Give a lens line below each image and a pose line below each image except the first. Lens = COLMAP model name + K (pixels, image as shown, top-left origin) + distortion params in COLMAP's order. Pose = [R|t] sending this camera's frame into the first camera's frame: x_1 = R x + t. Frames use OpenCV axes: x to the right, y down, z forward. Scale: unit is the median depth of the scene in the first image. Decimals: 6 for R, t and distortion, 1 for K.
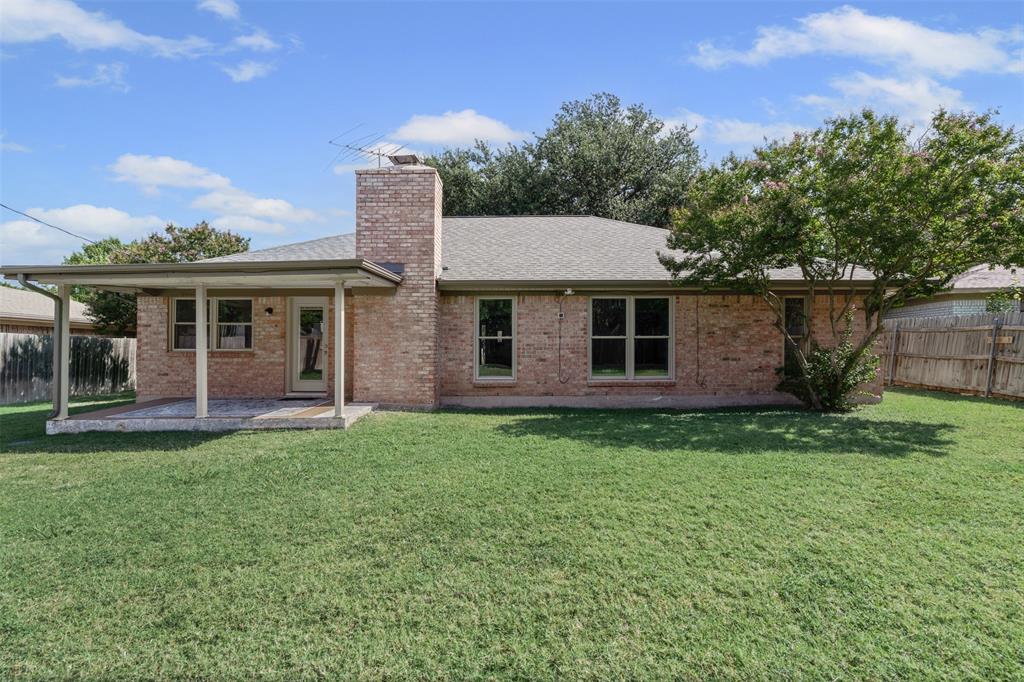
lens RADIAL K [[476.2, 0, 524.5], [0, 476.2, 339.7], [0, 0, 1]] dist [-0.003255, -0.000387]
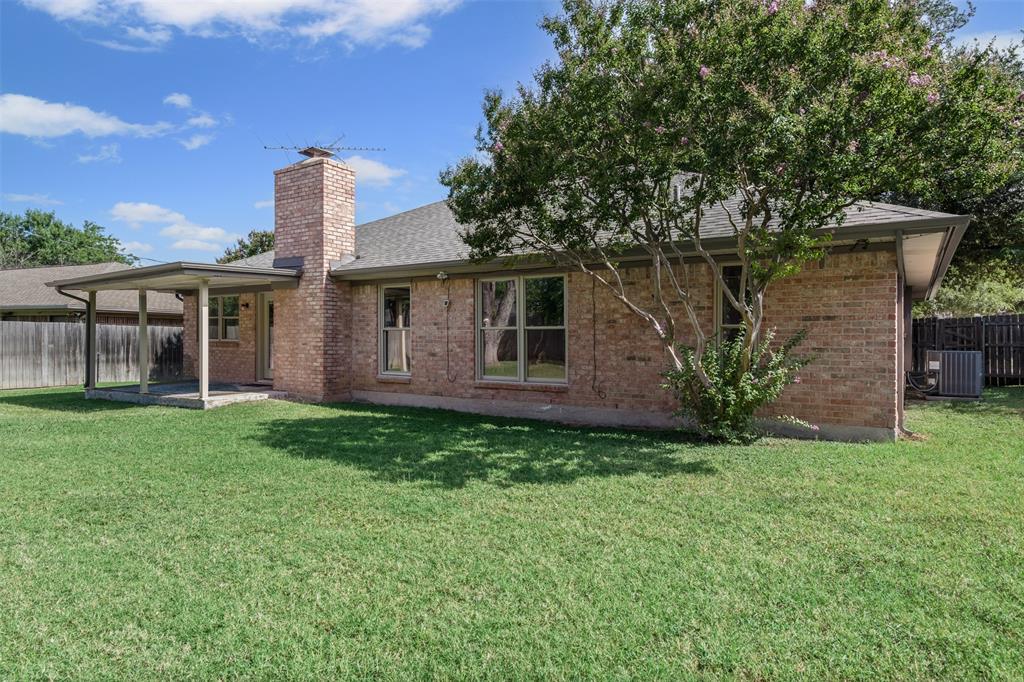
lens RADIAL K [[594.4, 0, 512.0], [0, 594.4, 341.0], [0, 0, 1]] dist [-0.006687, -0.002139]
pose [[0.838702, 0.007951, -0.544533, 0.755434], [0.001652, 0.999852, 0.017145, -0.000600], [0.544588, -0.015280, 0.838564, 0.164216]]
